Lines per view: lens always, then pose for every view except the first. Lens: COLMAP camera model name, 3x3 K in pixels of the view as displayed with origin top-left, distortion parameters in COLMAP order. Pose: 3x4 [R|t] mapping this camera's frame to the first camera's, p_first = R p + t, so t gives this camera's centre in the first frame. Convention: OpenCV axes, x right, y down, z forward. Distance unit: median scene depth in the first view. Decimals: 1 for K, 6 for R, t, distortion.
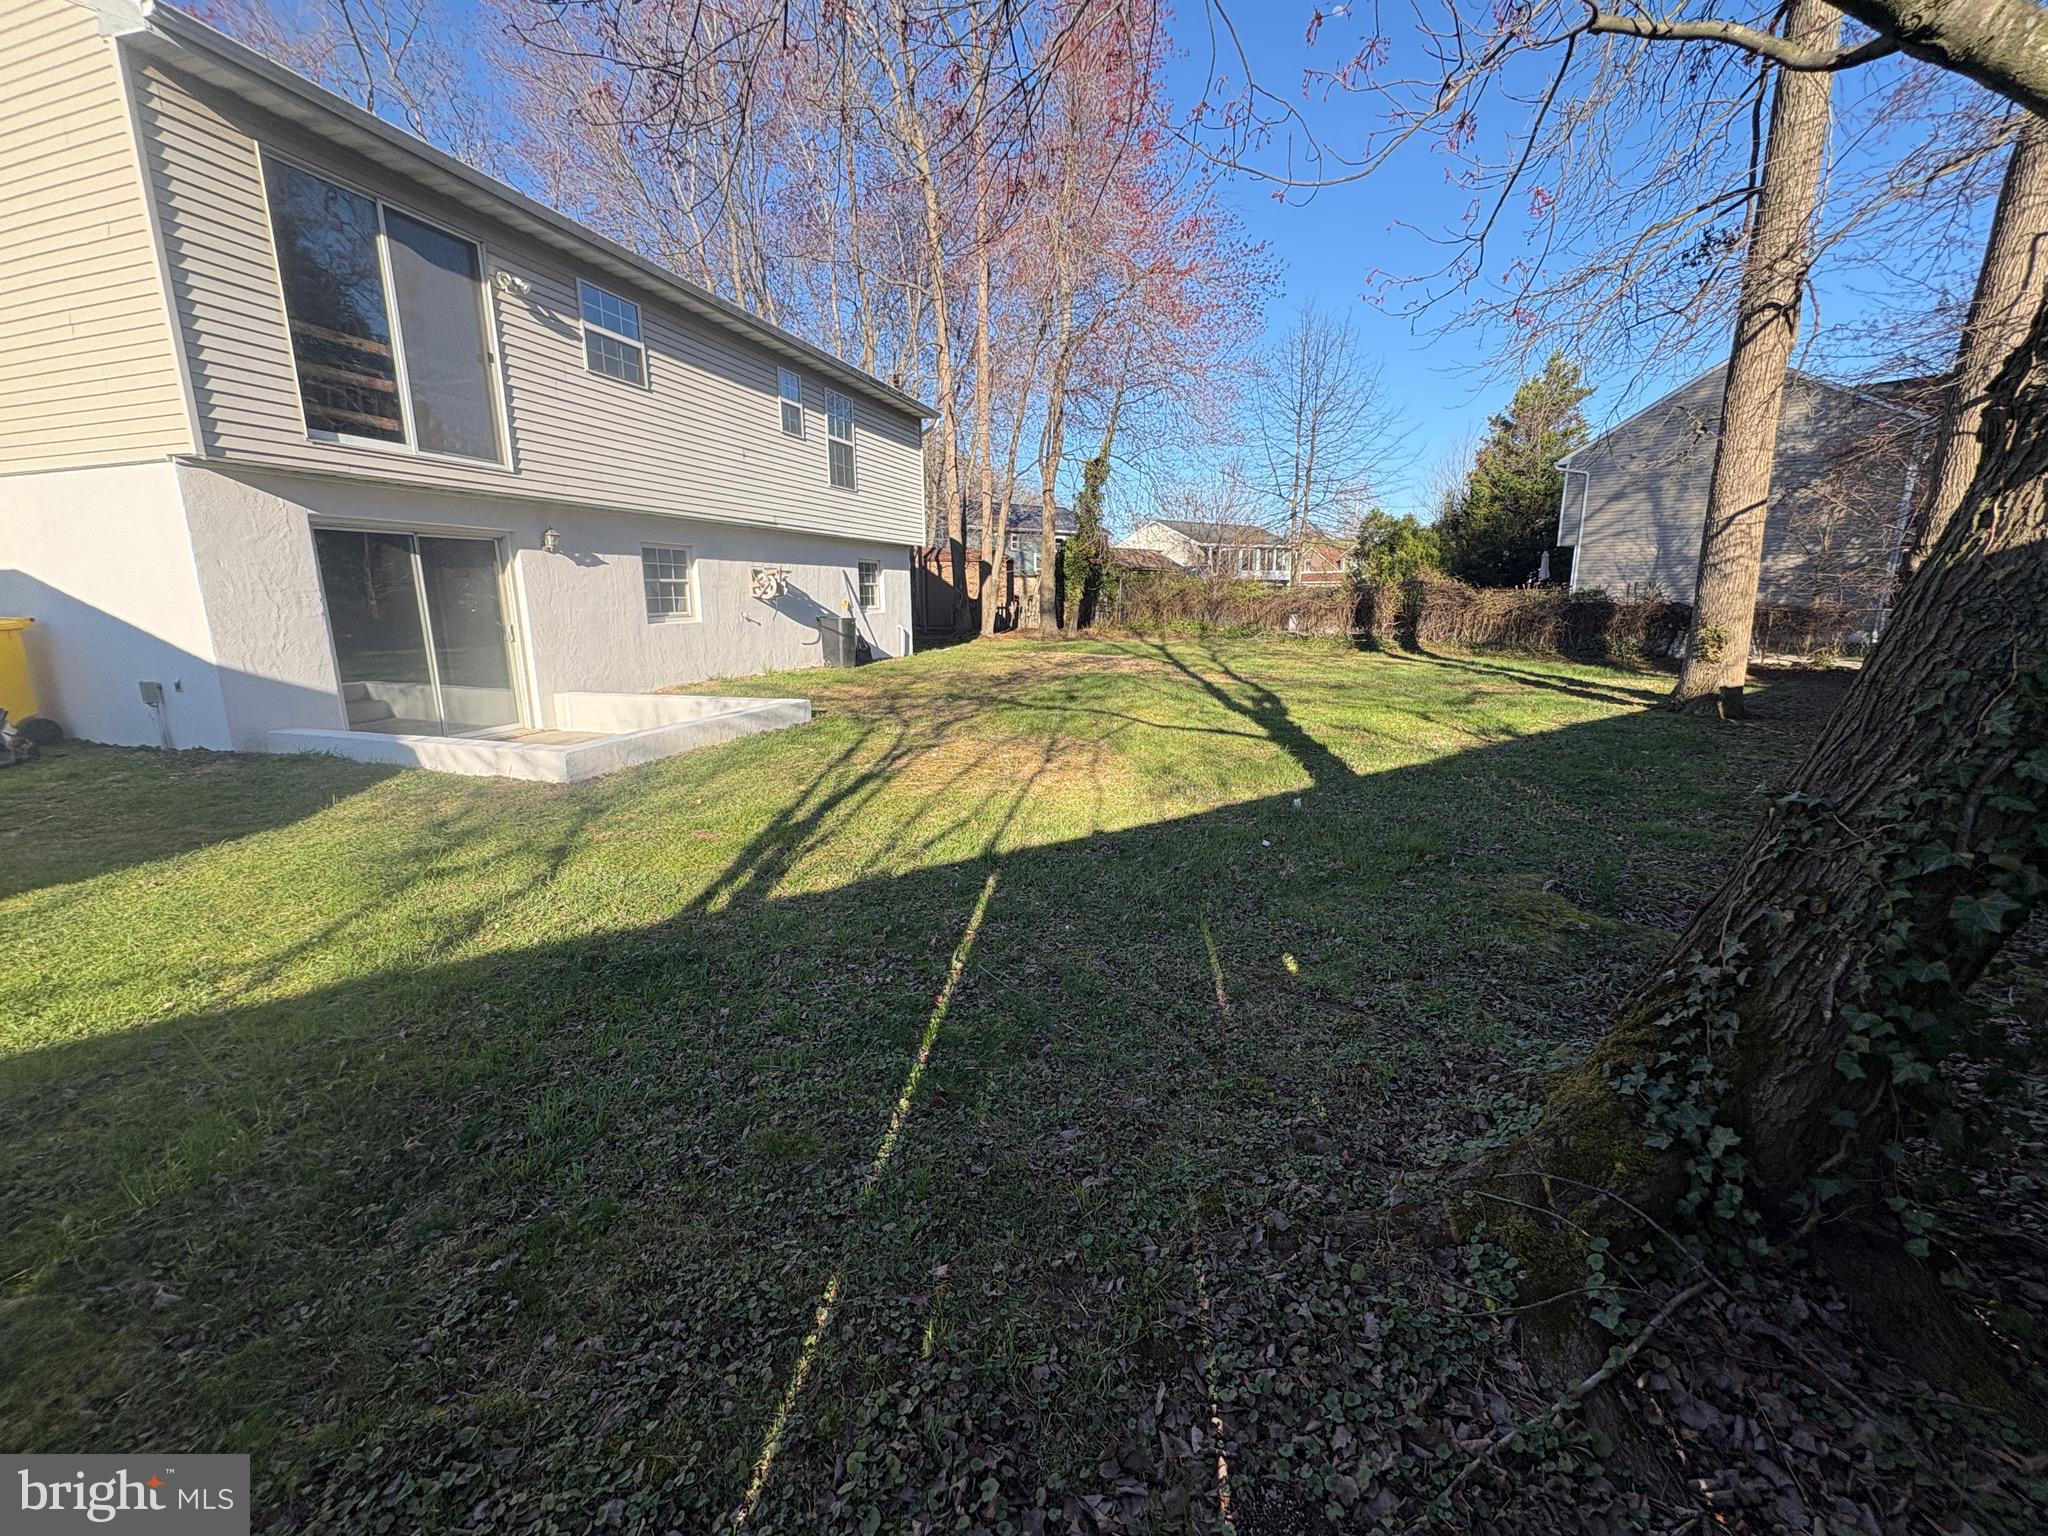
lens RADIAL K [[809.6, 0, 1023.0], [0, 809.6, 763.9], [0, 0, 1]] dist [-0.000859, -0.000174]
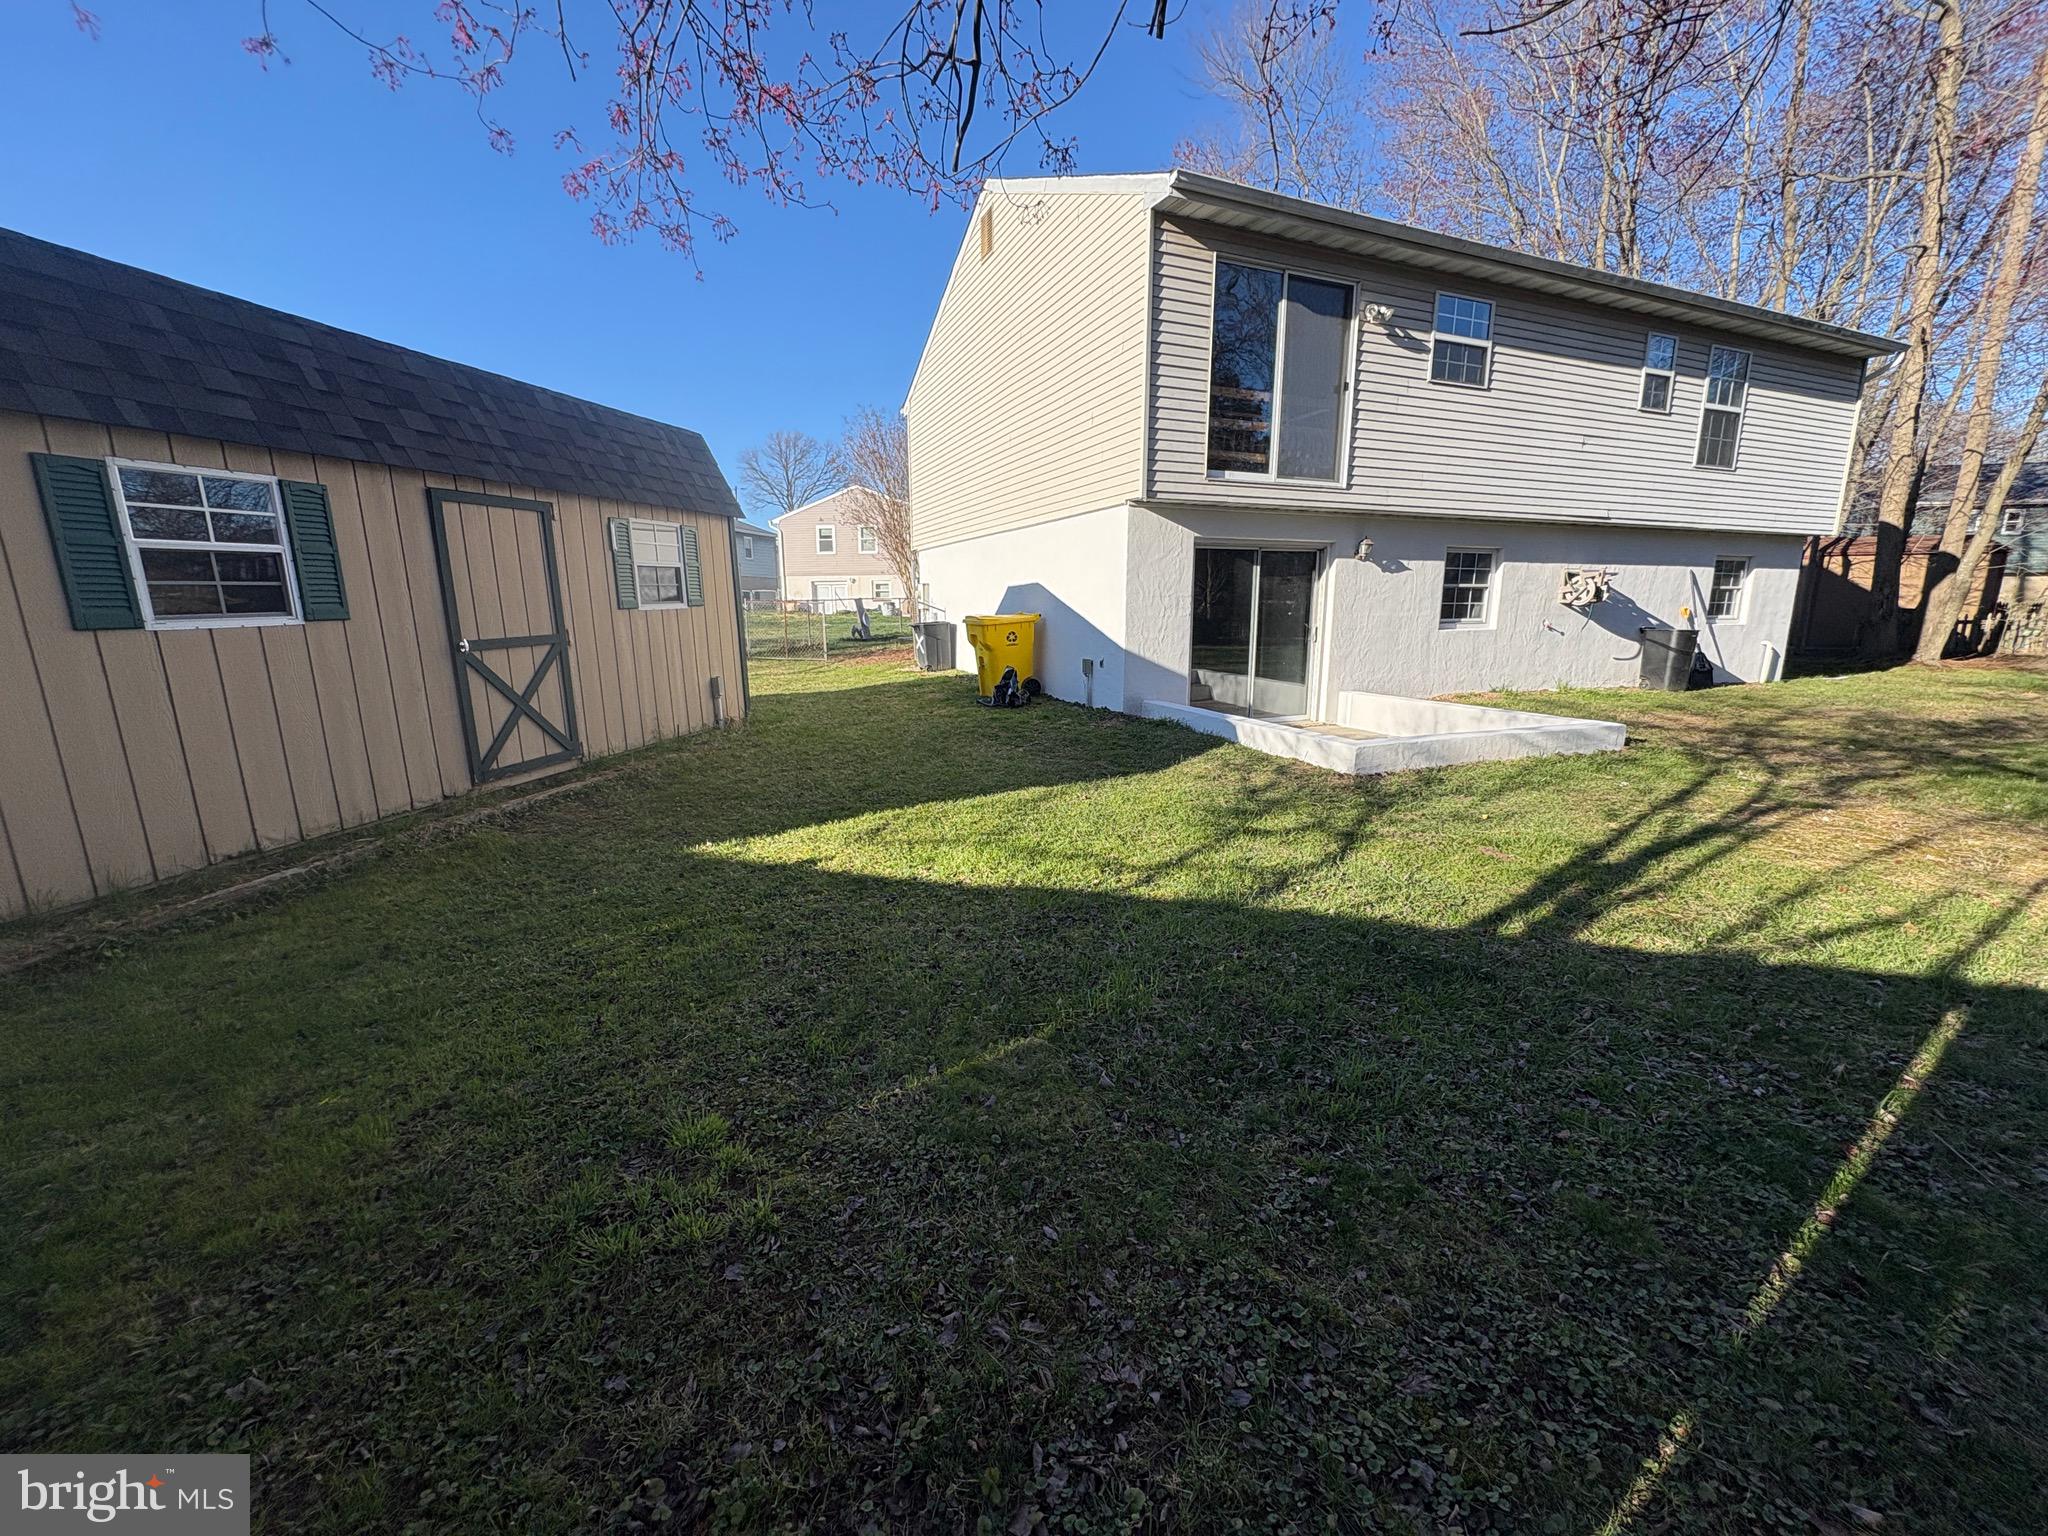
lens RADIAL K [[809.6, 0, 1023.0], [0, 809.6, 763.9], [0, 0, 1]] dist [-0.000859, -0.000174]
pose [[0.643721, 0.152585, -0.749894, -0.039979], [-0.158715, 0.985233, 0.064227, 0.008799], [0.748620, 0.077676, 0.658433, -0.027572]]
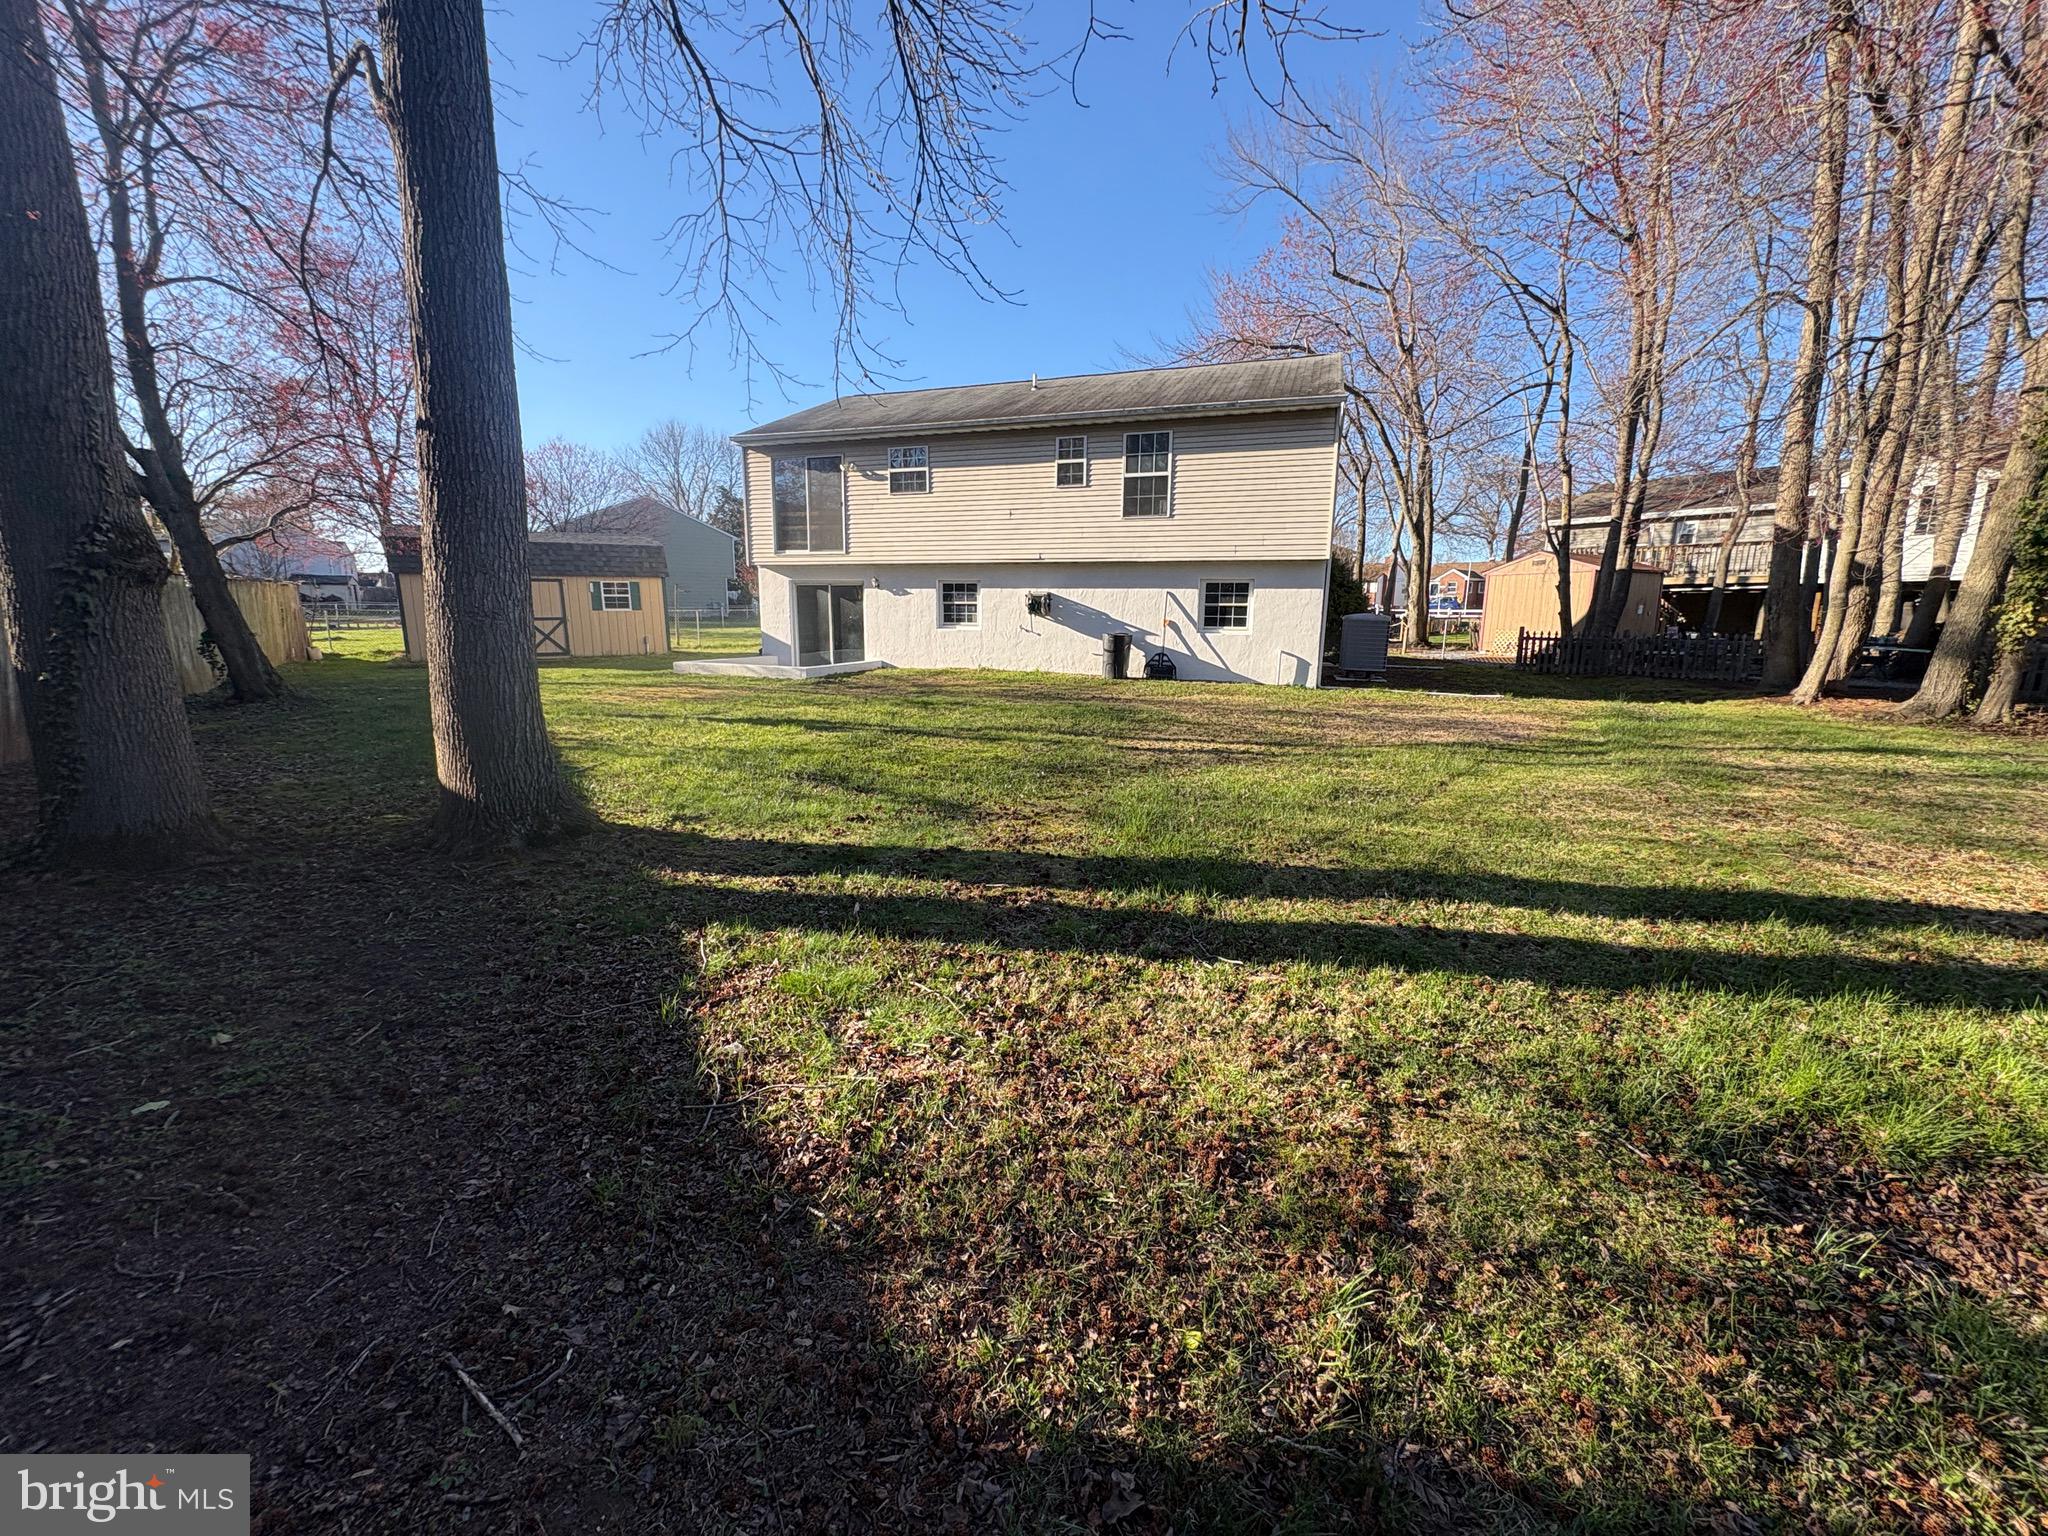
lens RADIAL K [[820.5, 0, 1024.0], [0, 820.5, 768.0], [0, 0, 1]] dist [-0.001388, -0.000033]
pose [[-0.034690, 0.193672, -0.980453, 2.075086], [-0.215765, 0.956456, 0.196566, -0.444457], [0.975829, 0.218367, 0.008609, 2.014265]]
